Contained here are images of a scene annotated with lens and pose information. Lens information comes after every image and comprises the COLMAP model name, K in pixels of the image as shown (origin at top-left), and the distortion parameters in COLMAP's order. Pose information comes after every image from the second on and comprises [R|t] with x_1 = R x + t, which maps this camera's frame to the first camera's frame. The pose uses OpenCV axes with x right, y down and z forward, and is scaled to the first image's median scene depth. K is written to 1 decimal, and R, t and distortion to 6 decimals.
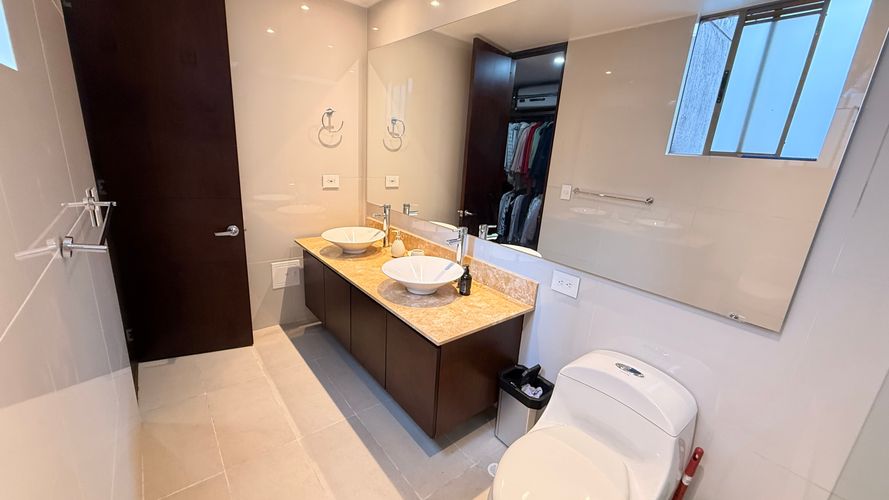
lens RADIAL K [[355.0, 0, 446.9], [0, 355.0, 253.9], [0, 0, 1]] dist [0.000822, -0.000318]
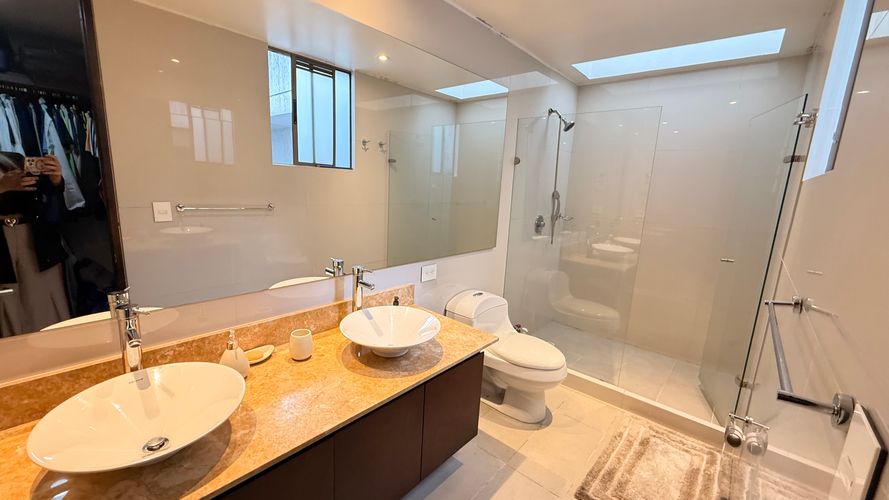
lens RADIAL K [[355.0, 0, 444.3], [0, 355.0, 250.9], [0, 0, 1]] dist [0.000822, -0.000318]
pose [[-0.166659, -0.260202, 0.951062, -0.674334], [0.207442, 0.933711, 0.291806, -0.270896], [-0.963946, 0.245922, -0.101635, 0.754605]]
